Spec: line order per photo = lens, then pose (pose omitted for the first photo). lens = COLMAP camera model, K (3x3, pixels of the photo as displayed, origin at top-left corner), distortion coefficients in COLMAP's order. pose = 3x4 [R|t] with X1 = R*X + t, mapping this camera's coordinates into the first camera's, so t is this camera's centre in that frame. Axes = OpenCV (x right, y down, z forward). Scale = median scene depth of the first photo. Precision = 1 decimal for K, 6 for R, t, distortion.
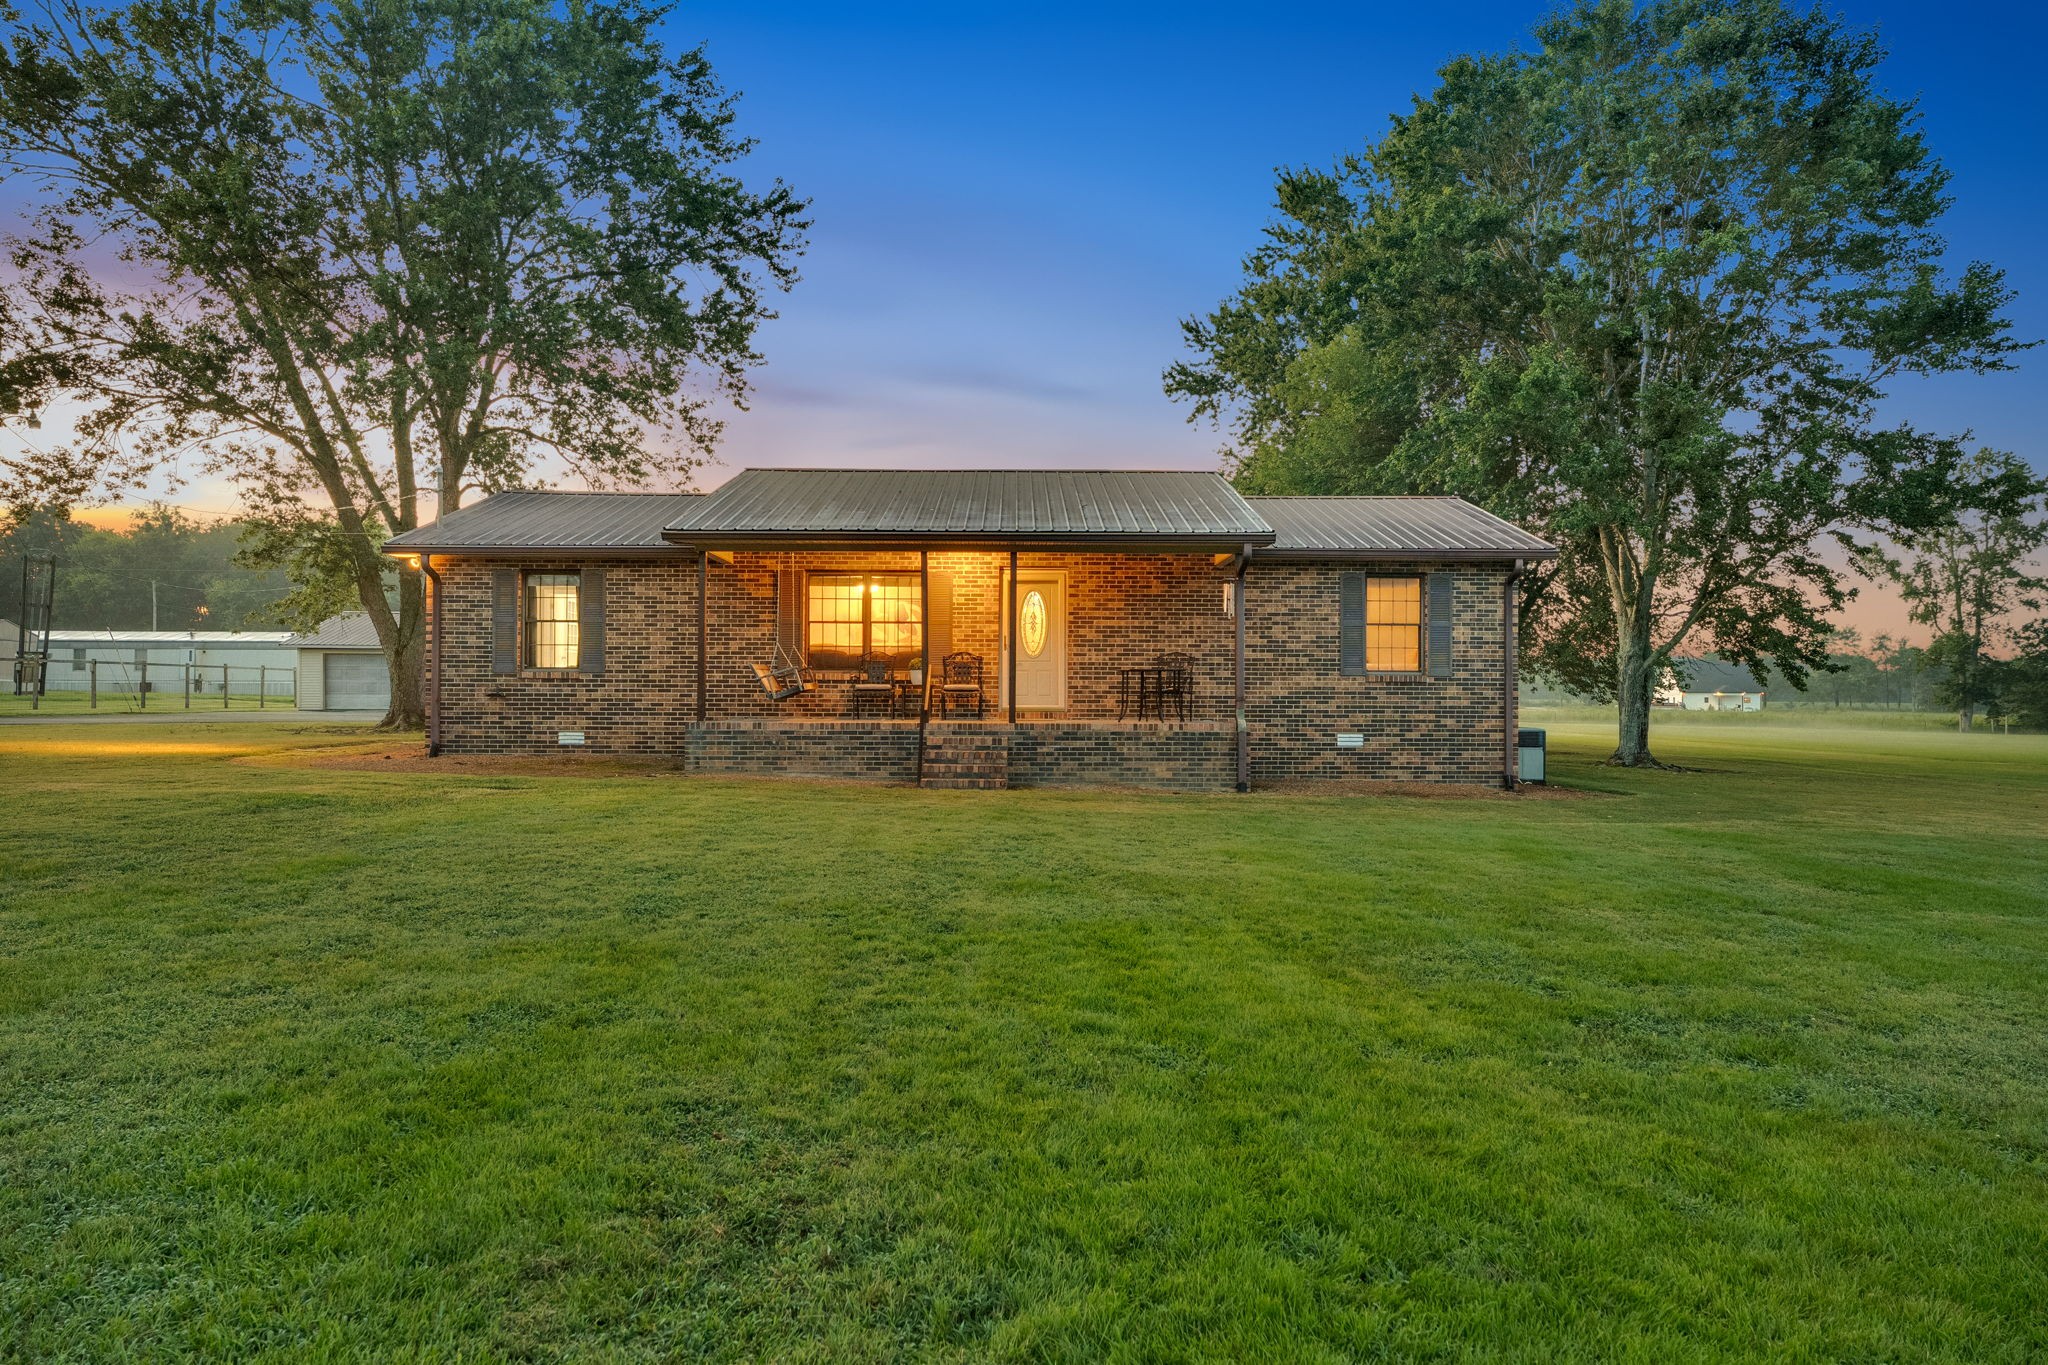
lens RADIAL K [[919.9, 0, 1024.0], [0, 919.9, 682.5], [0, 0, 1]] dist [-0.003646, -0.000131]
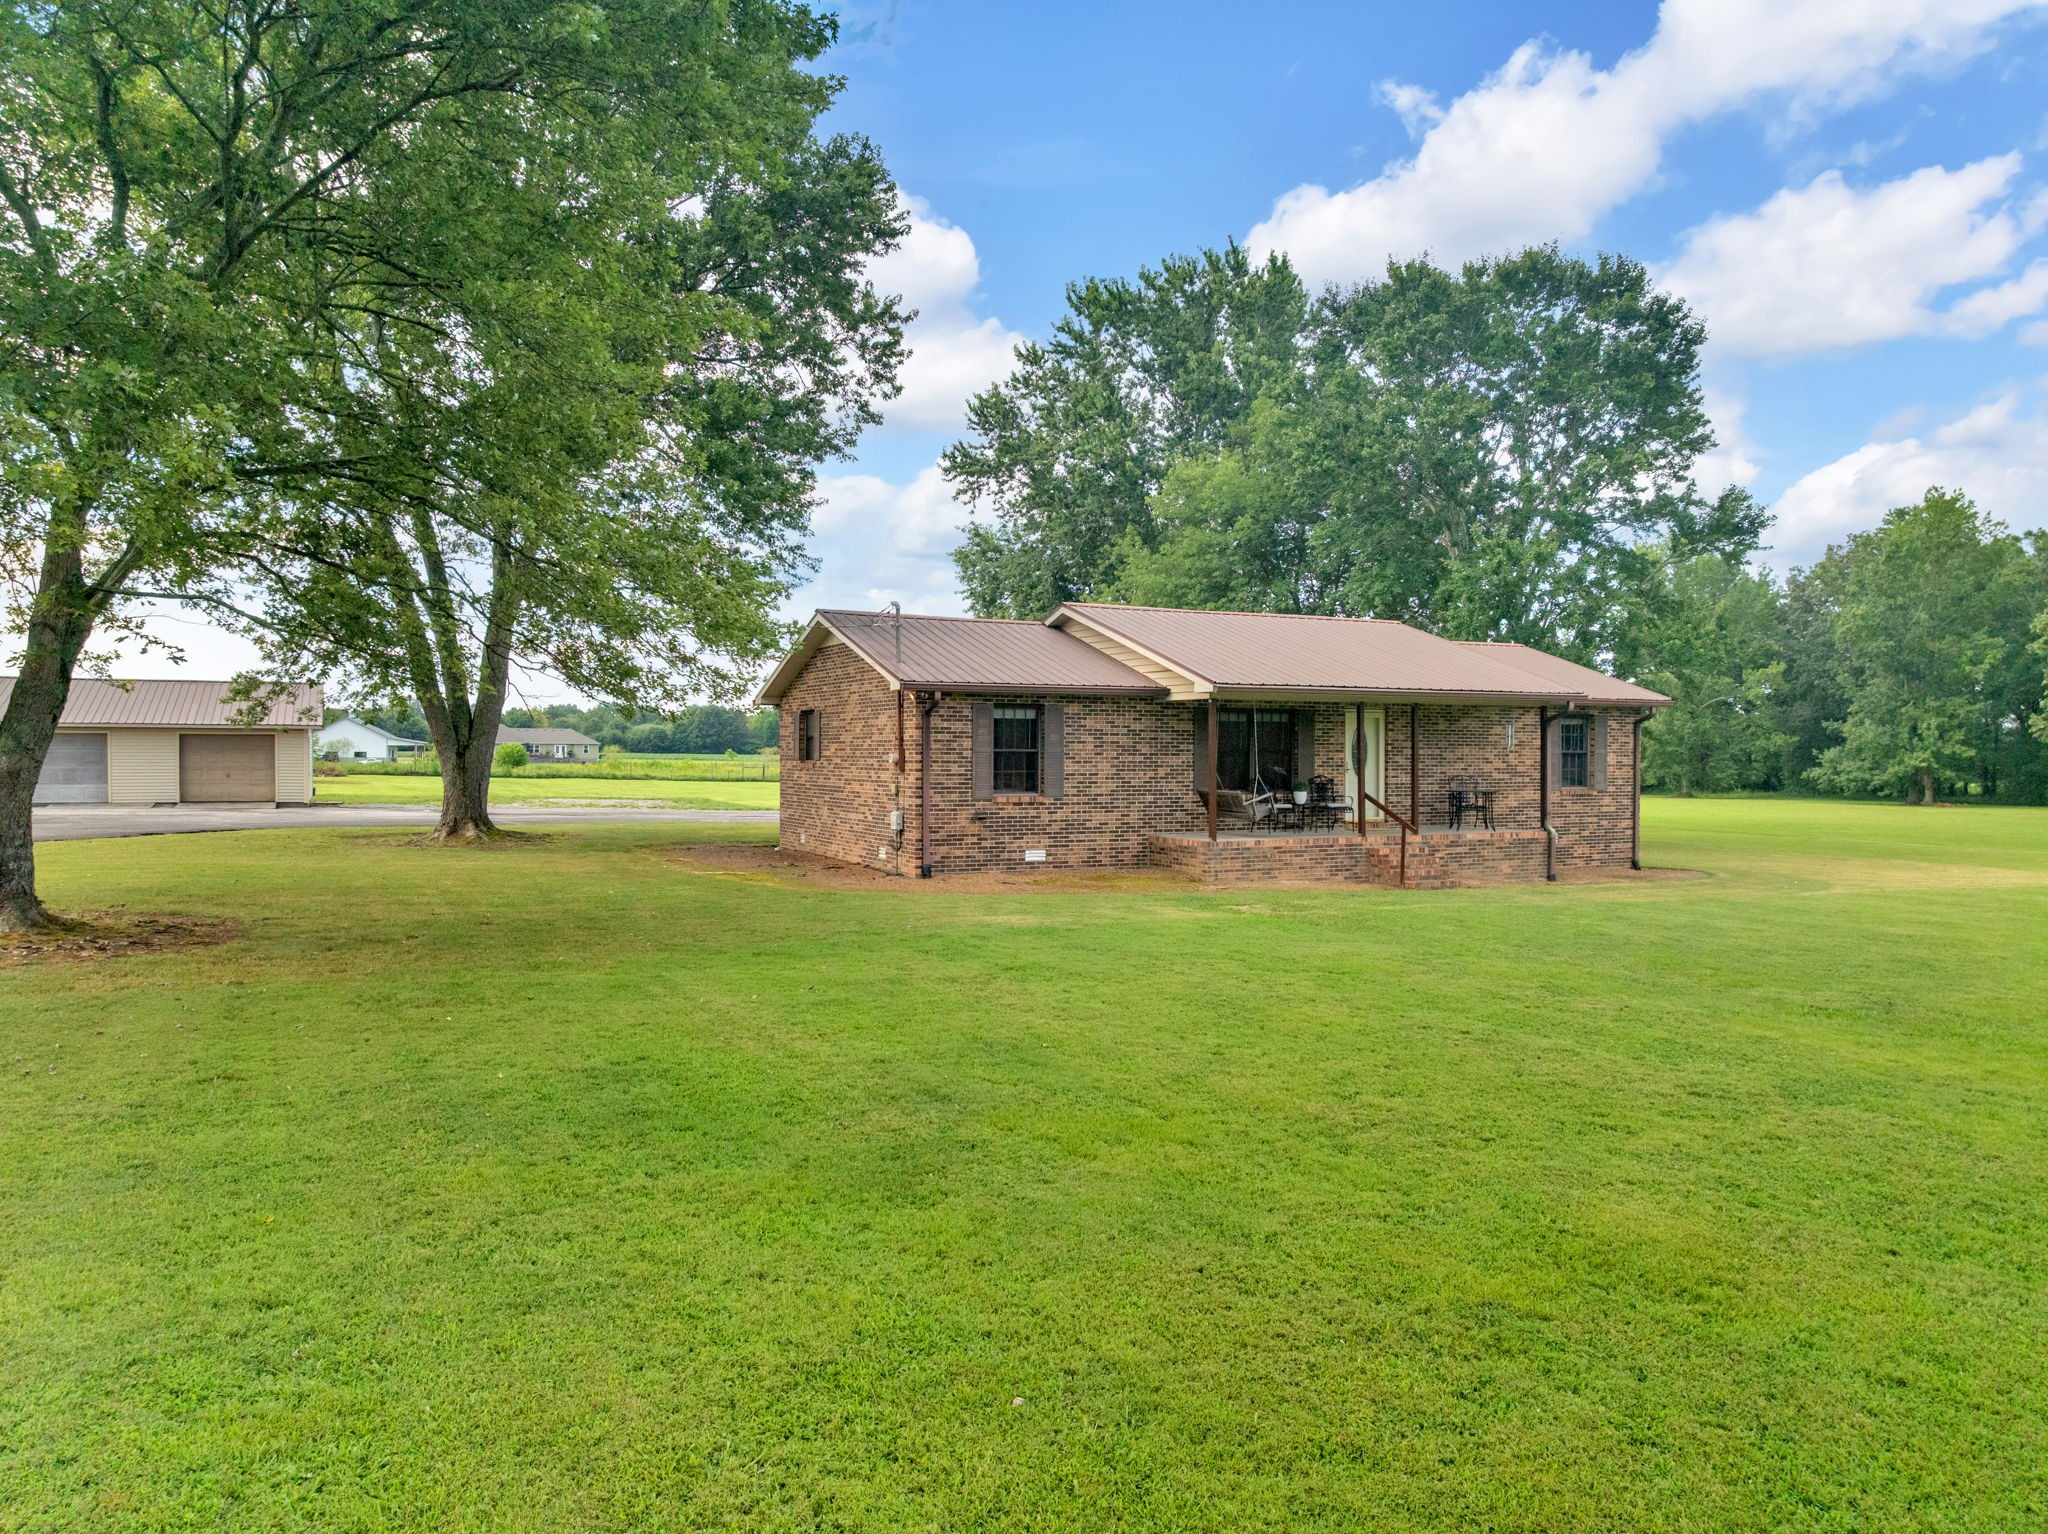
lens RADIAL K [[944.0, 0, 1024.0], [0, 944.0, 767.0], [0, 0, 1]] dist [-0.000827, -0.000055]
pose [[0.951069, -0.002322, 0.308970, -0.858156], [-0.001182, 0.999937, 0.011153, -0.059649], [-0.308976, -0.010972, 0.951006, -0.084202]]
